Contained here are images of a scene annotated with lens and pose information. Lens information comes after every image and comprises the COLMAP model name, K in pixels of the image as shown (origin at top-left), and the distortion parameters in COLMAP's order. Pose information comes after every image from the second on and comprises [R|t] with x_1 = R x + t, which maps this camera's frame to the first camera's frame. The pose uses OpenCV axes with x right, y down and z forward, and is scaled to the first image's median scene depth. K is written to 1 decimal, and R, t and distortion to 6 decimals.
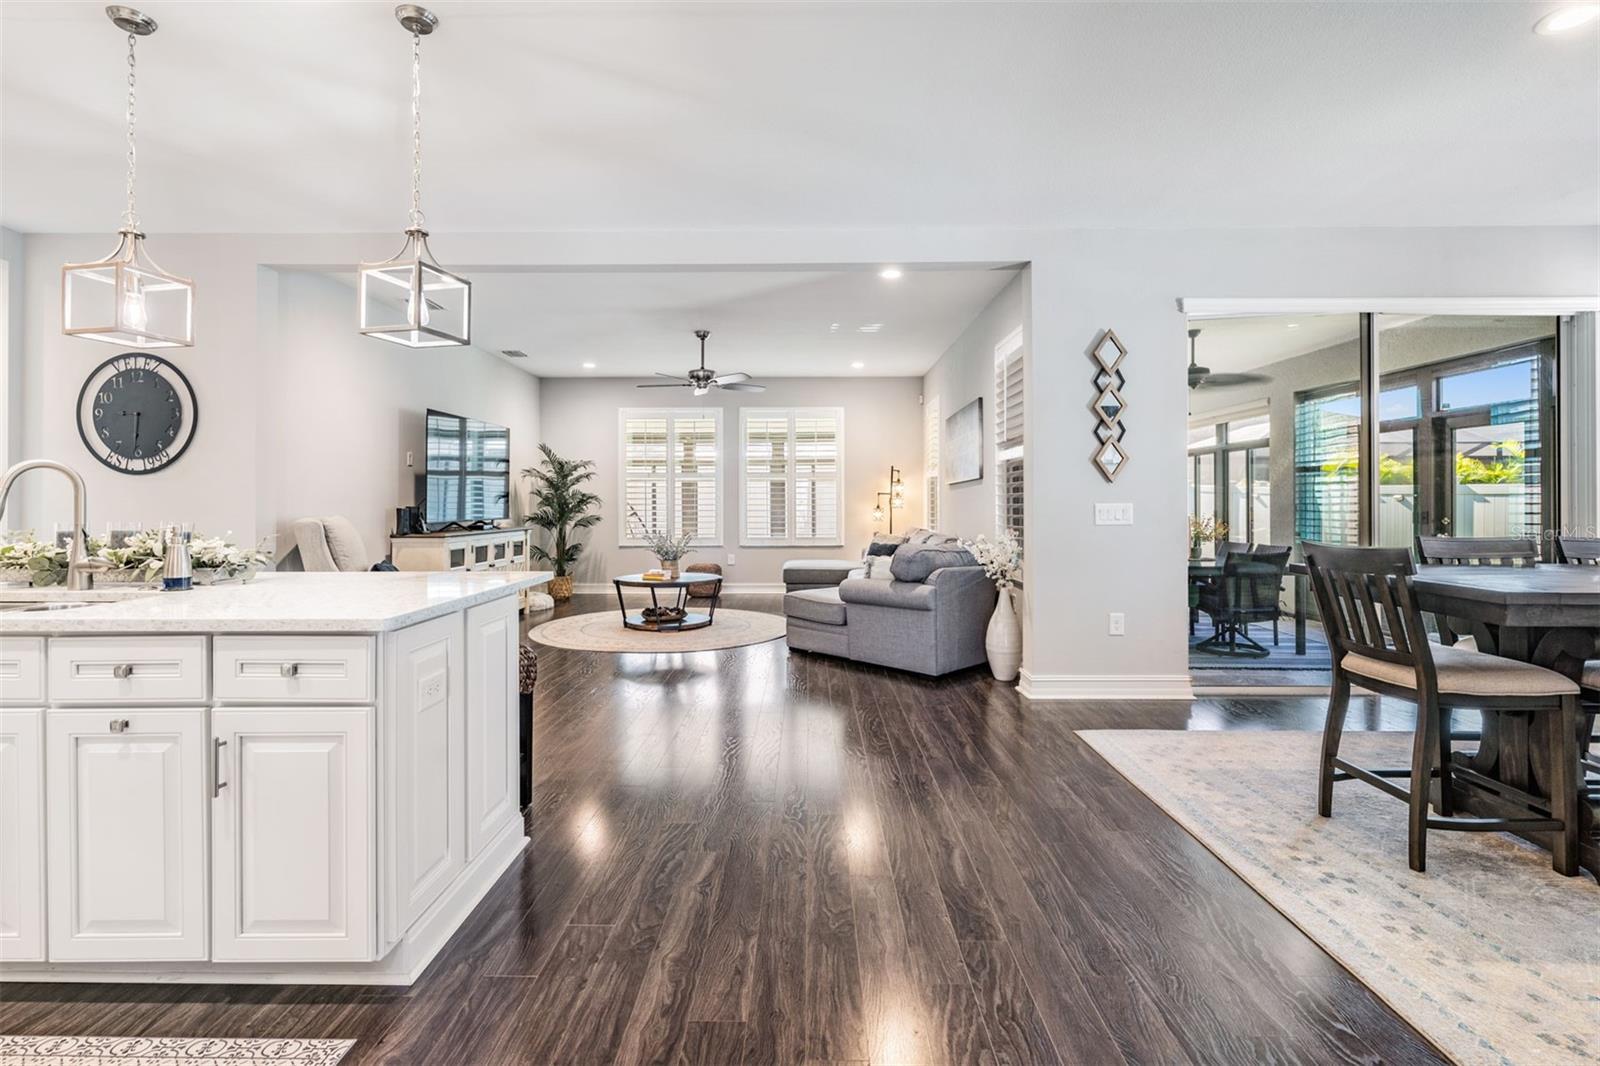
lens RADIAL K [[727.2, 0, 796.2], [0, 727.2, 501.8], [0, 0, 1]] dist [-0.001843, 0.001105]
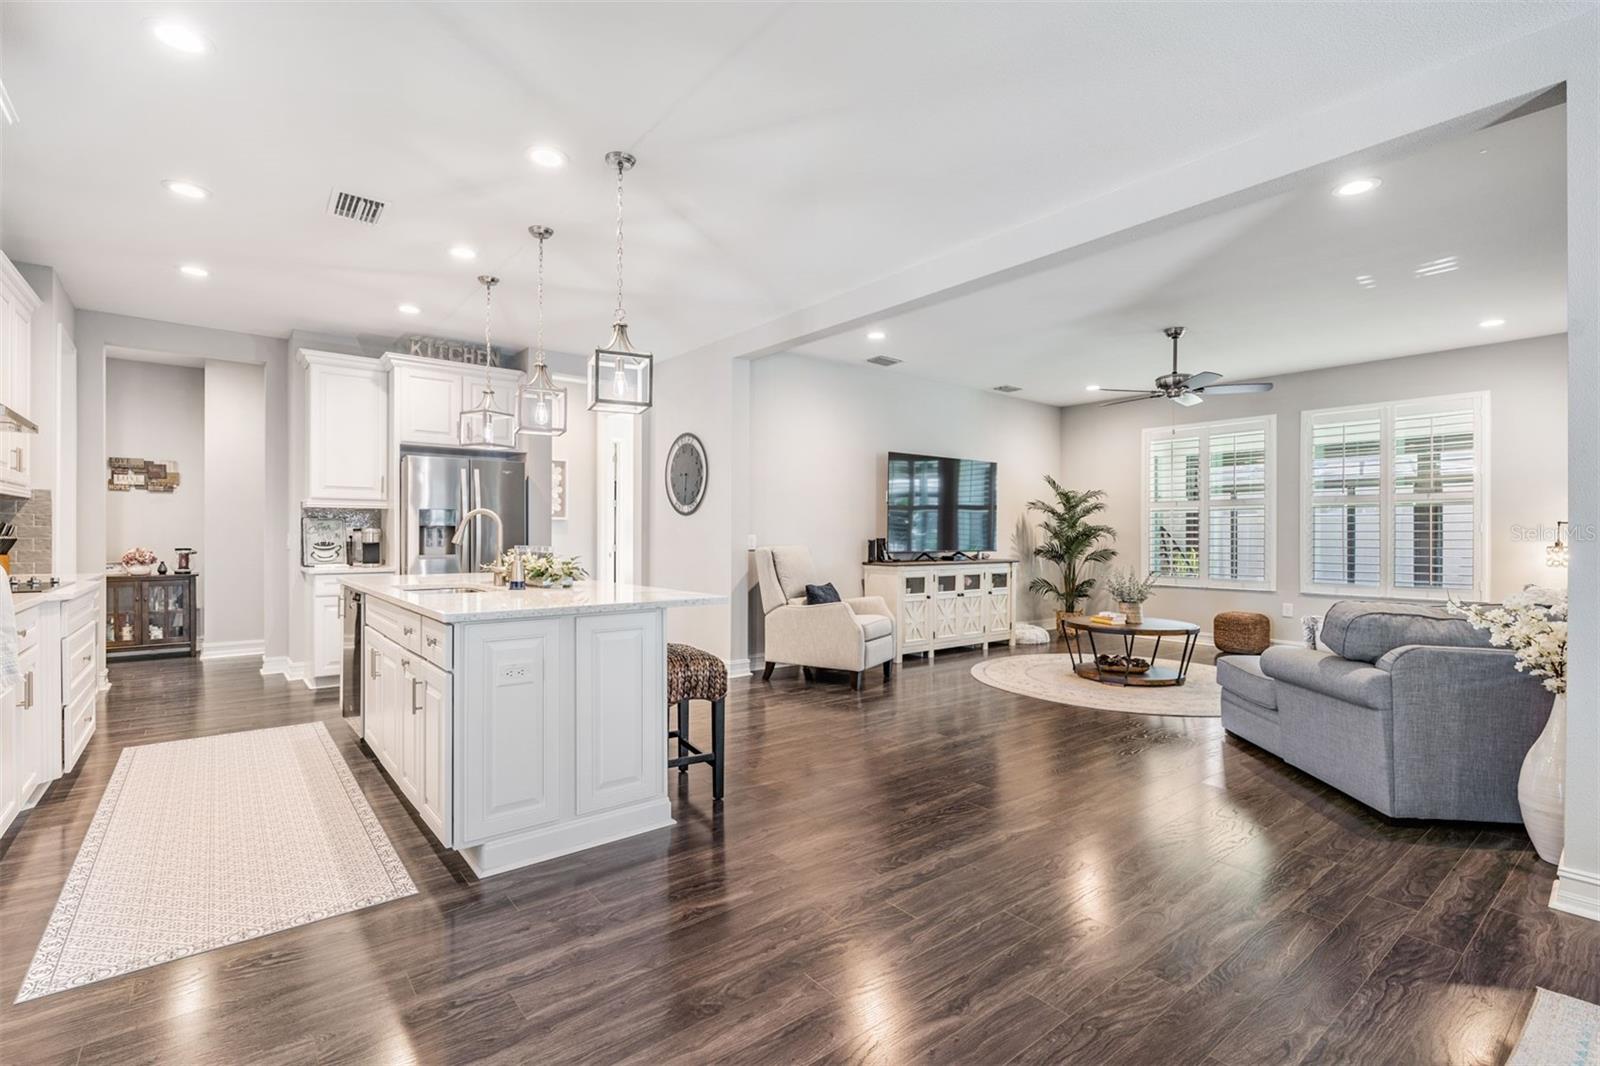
lens RADIAL K [[727.2, 0, 793.7], [0, 727.2, 534.1], [0, 0, 1]] dist [-0.001843, 0.001105]
pose [[0.635362, 0.002335, -0.772211, 0.373962], [-0.002861, 0.999996, 0.000669, -0.000678], [0.772209, 0.001784, 0.635365, 0.231032]]
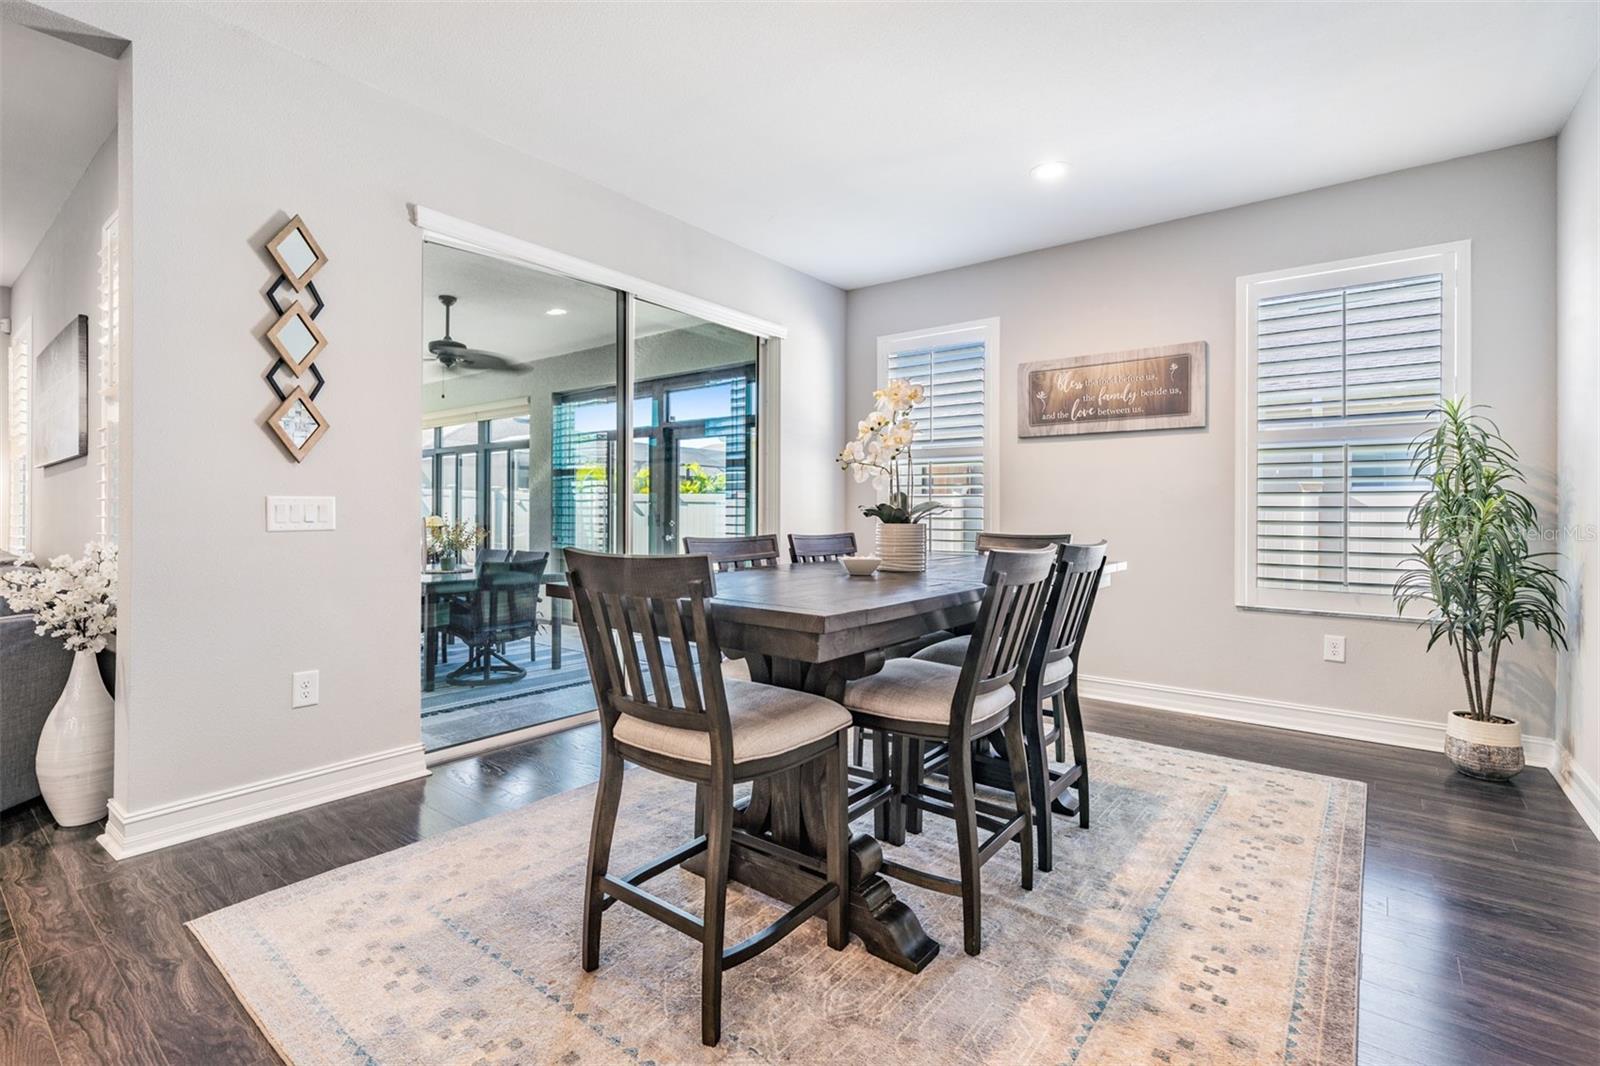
lens RADIAL K [[727.2, 0, 790.9], [0, 727.2, 512.6], [0, 0, 1]] dist [-0.001843, 0.001105]
pose [[0.606056, 0.004843, 0.795407, 0.192240], [-0.008065, 0.999967, 0.000057, 0.012965], [-0.795381, -0.006449, 0.606075, 0.282909]]
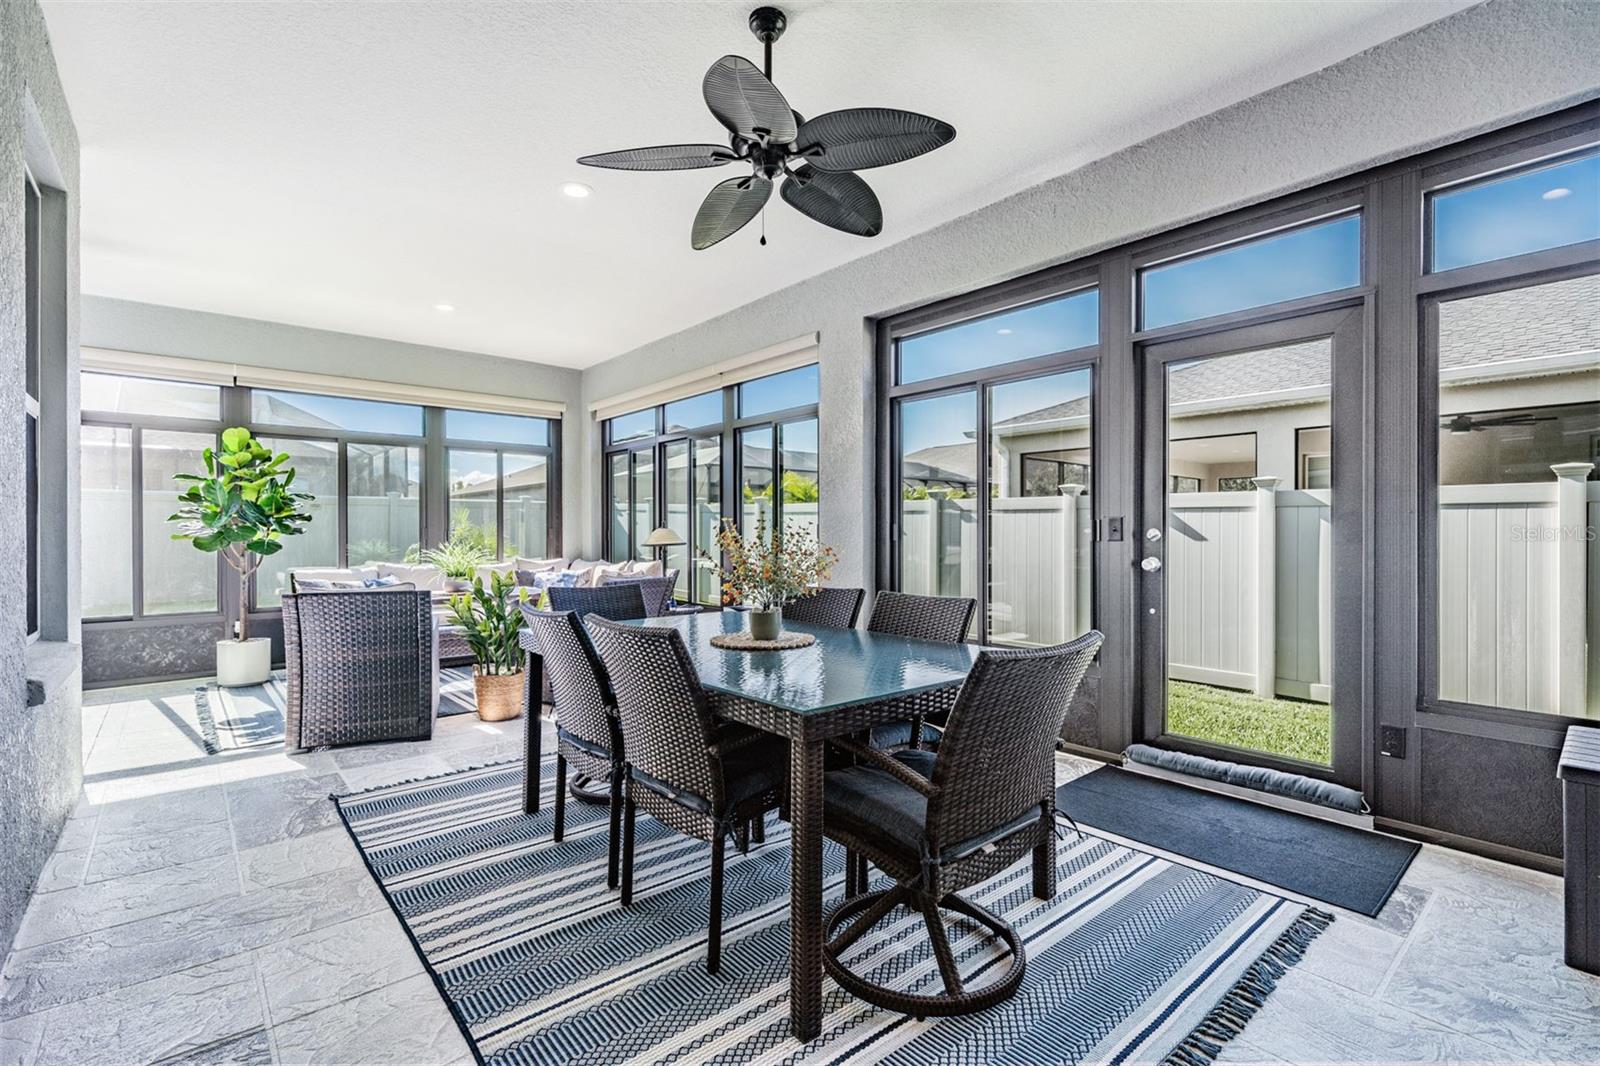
lens RADIAL K [[727.2, 0, 801.1], [0, 727.2, 536.7], [0, 0, 1]] dist [-0.001843, 0.001105]
pose [[0.756298, 0.001010, 0.654227, 0.506890], [-0.005926, 0.999968, 0.005307, 0.036547], [-0.654201, -0.007891, 0.756280, 1.111776]]
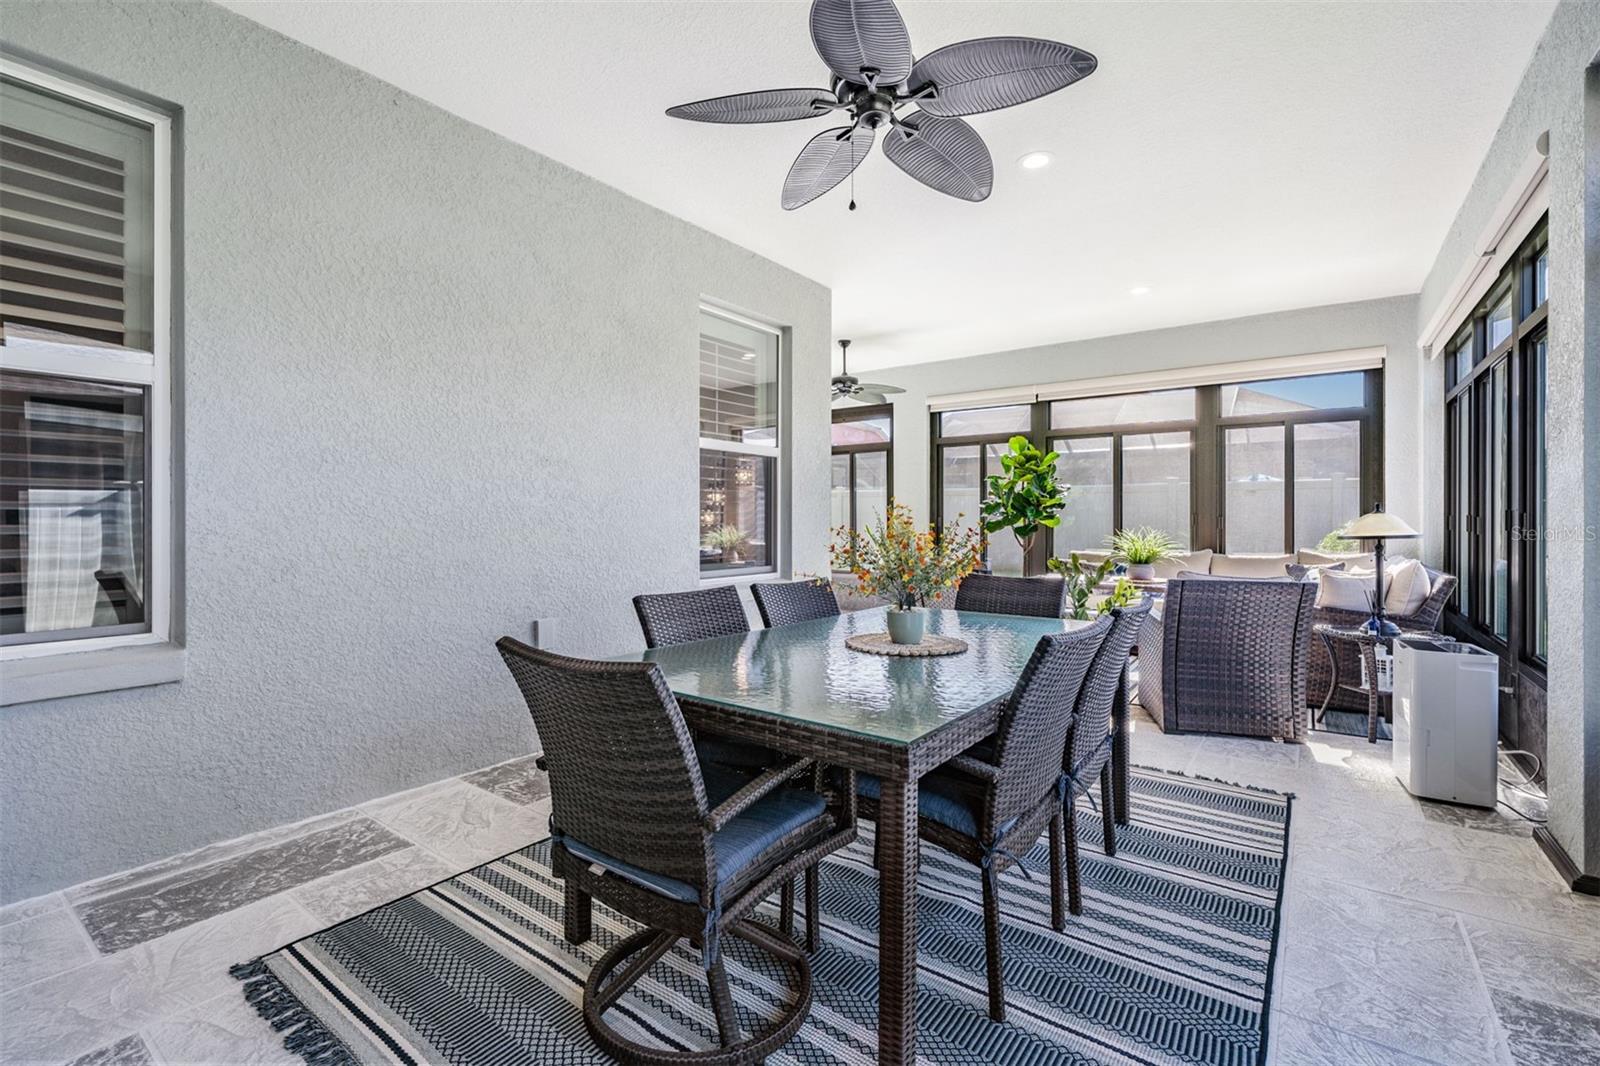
lens RADIAL K [[727.2, 0, 773.4], [0, 727.2, 515.1], [0, 0, 1]] dist [-0.001843, 0.001105]
pose [[0.811228, 0.000375, -0.584729, 1.112094], [-0.000384, 1.000000, 0.000108, 0.031889], [0.584729, 0.000137, 0.811229, 1.101468]]
